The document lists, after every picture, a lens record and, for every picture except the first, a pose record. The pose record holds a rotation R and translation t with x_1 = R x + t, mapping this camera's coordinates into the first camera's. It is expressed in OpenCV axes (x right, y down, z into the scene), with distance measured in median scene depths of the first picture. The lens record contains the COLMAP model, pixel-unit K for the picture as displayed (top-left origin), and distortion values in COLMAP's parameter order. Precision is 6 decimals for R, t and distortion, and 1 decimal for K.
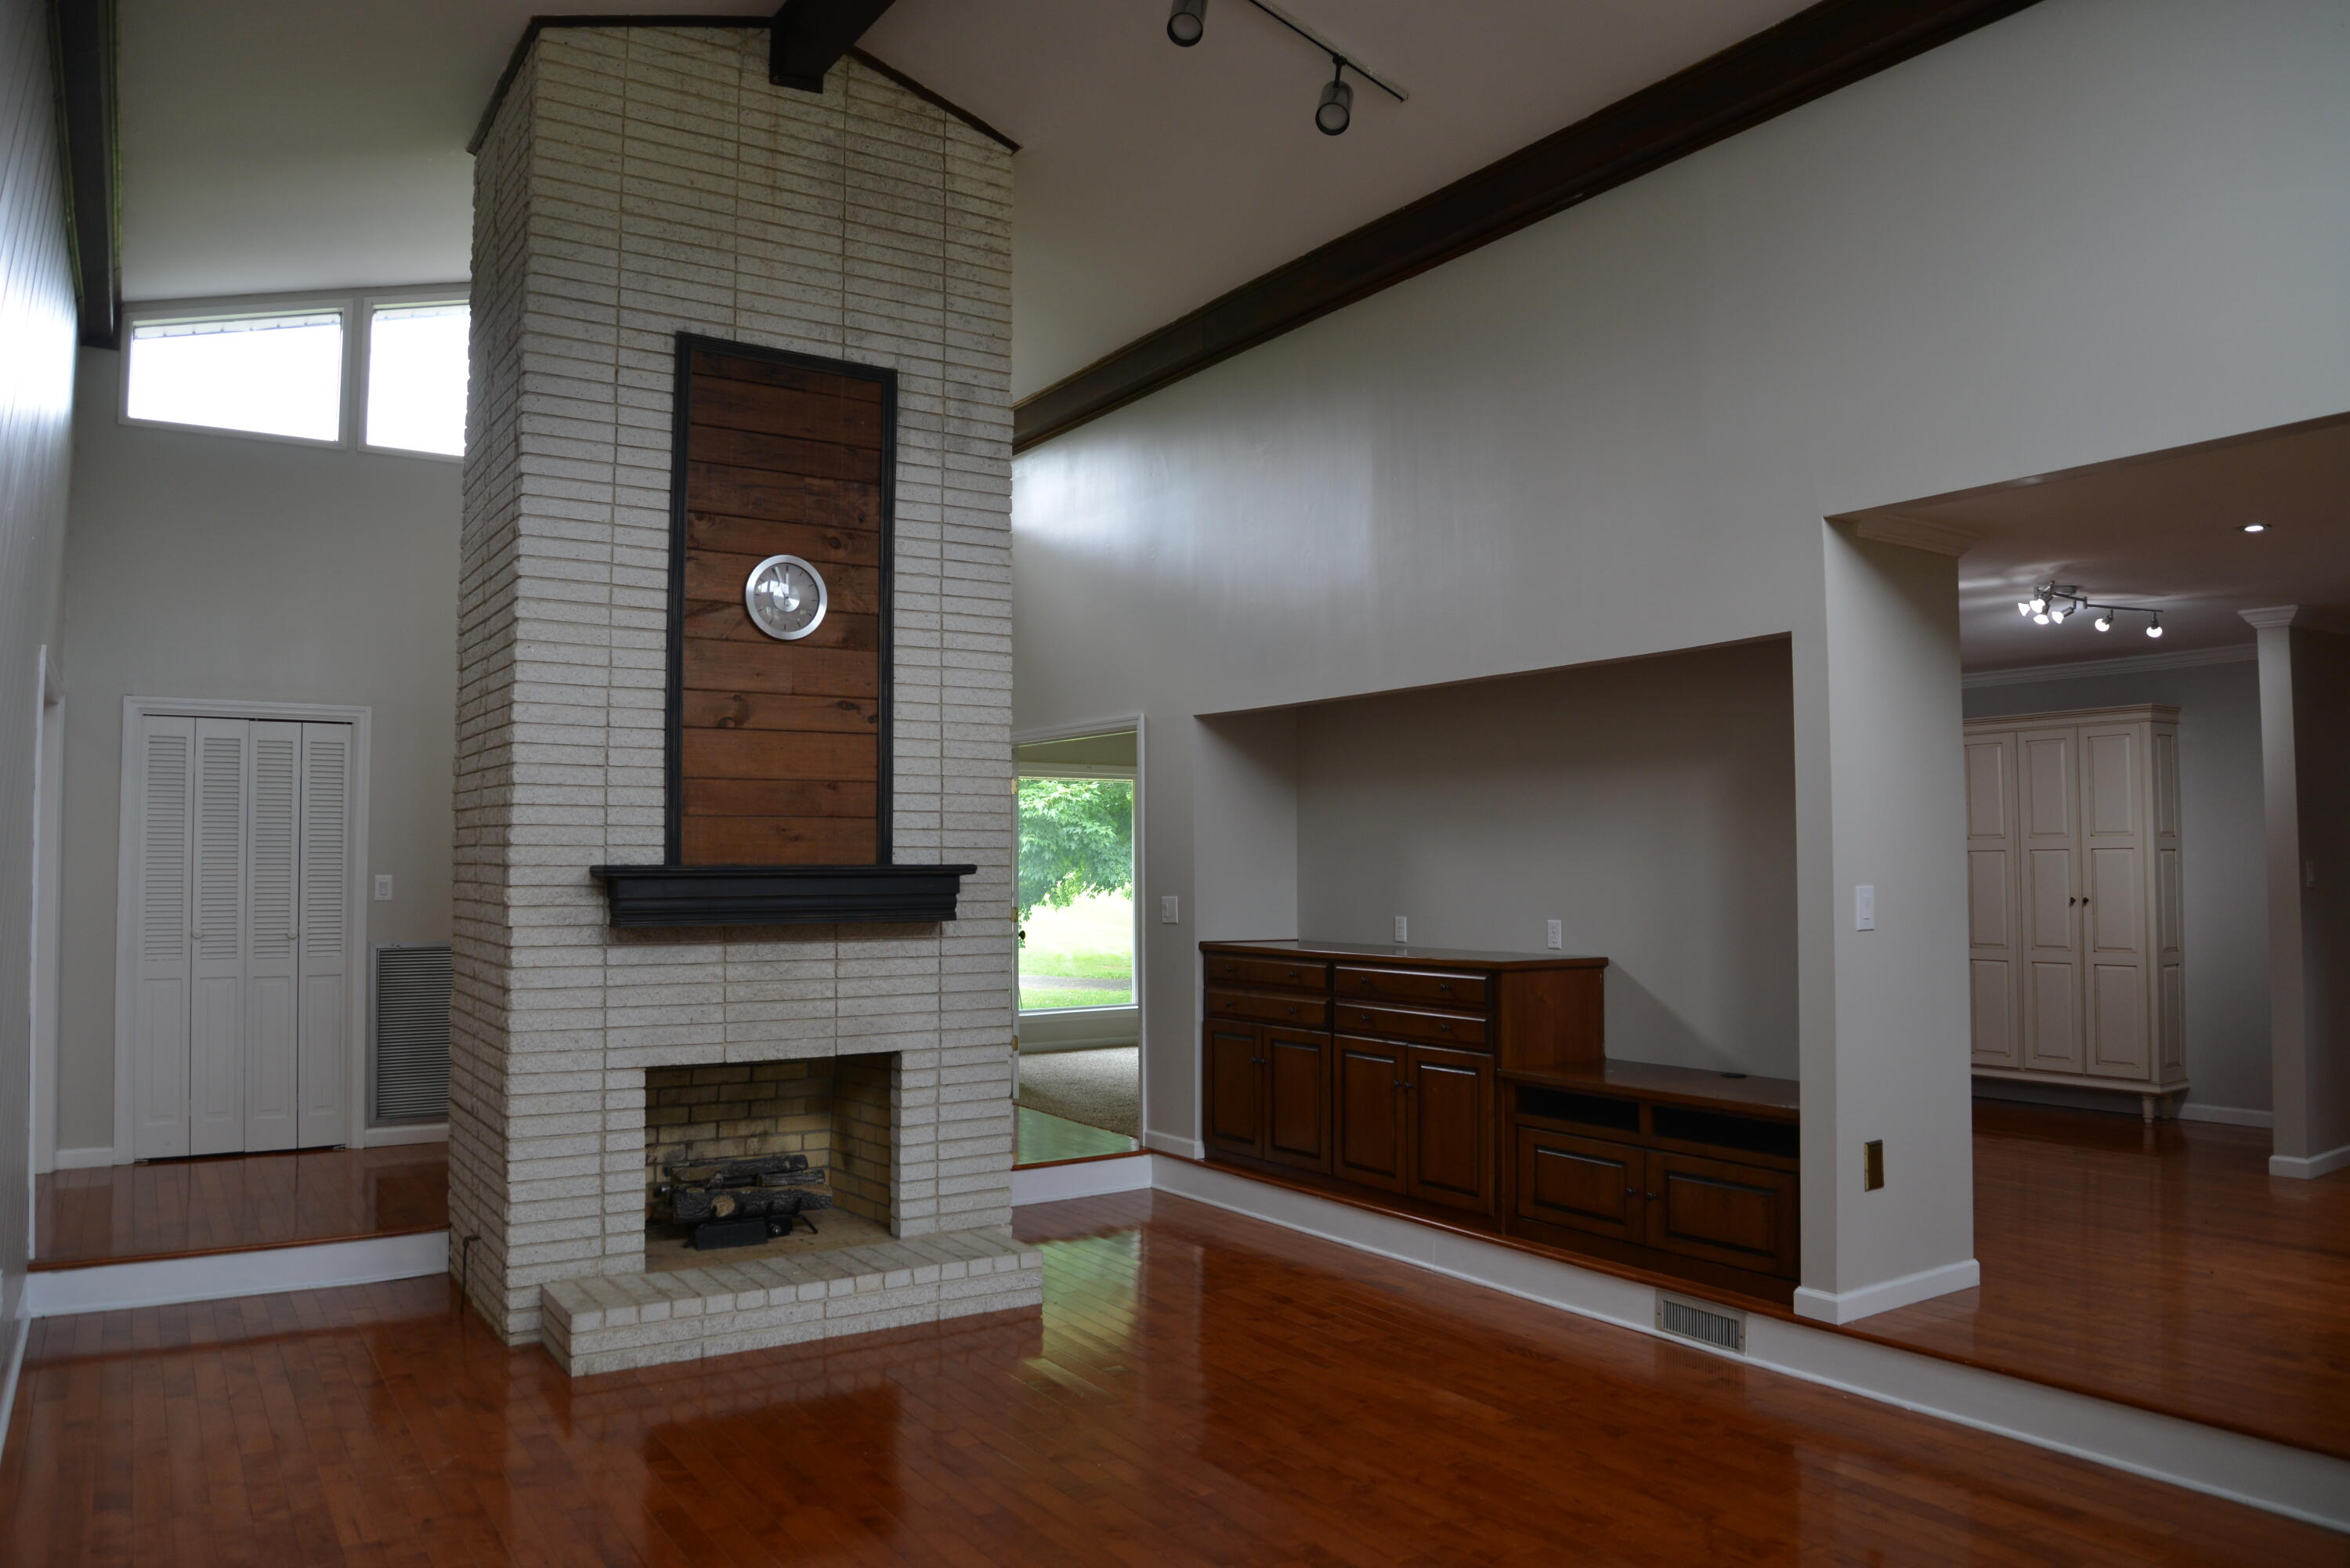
lens RADIAL K [[1582.2, 0, 1175.4], [0, 1582.2, 765.7], [0, 0, 1]] dist [-0.089203, 0.026952]
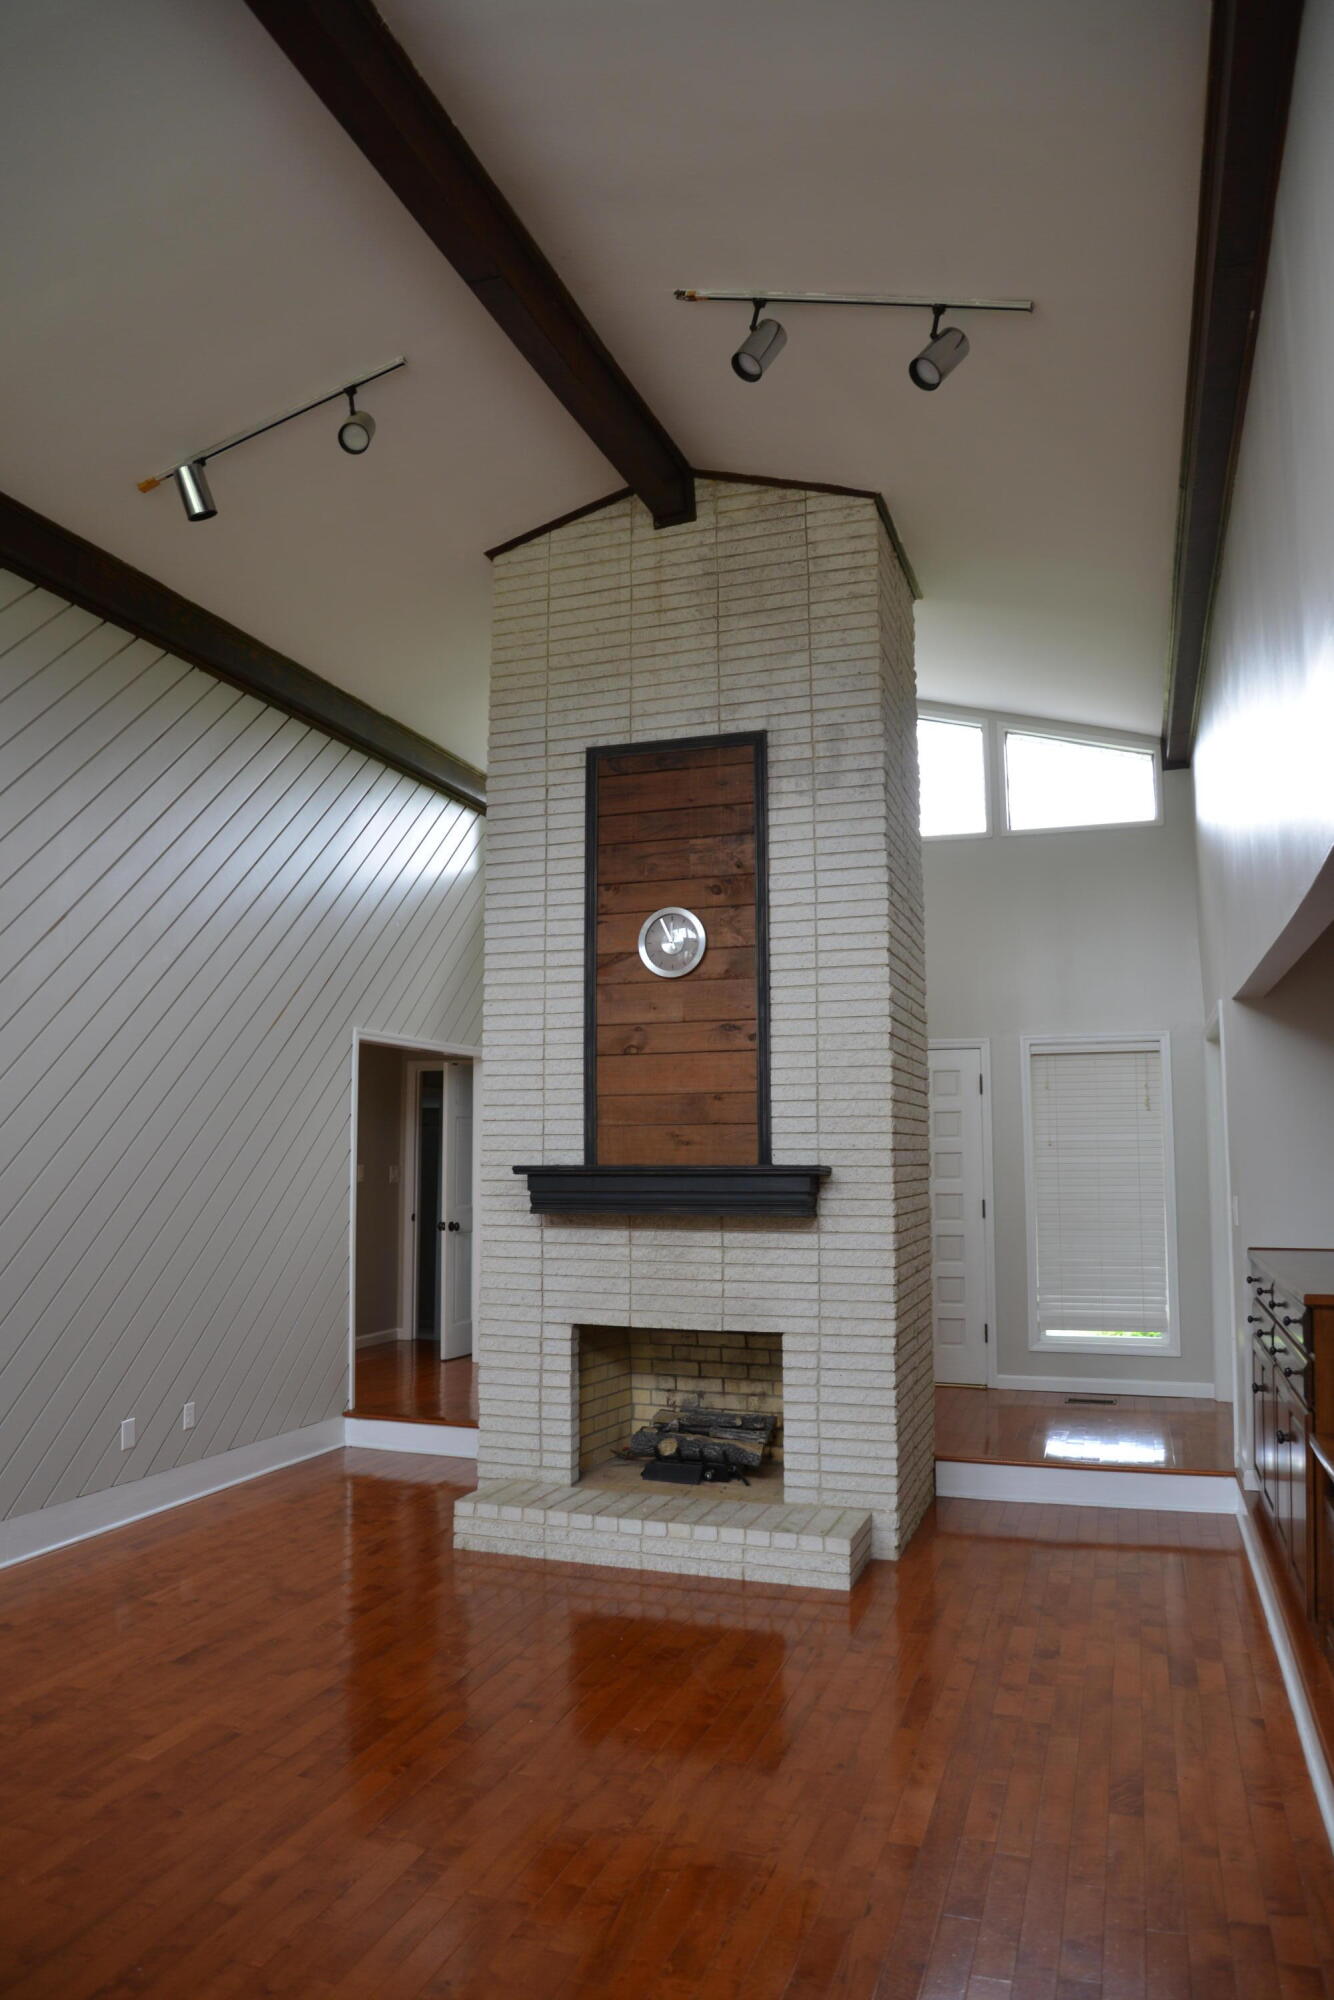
lens RADIAL K [[1346.7, 0, 669.2], [0, 1346.7, 1000.9], [0, 0, 1]] dist [-0.089203, 0.026952]
pose [[0.611701, -0.088421, -0.786132, 0.551211], [0.049015, 0.996061, -0.073893, 0.013687], [0.789569, 0.006668, 0.613625, 0.360087]]
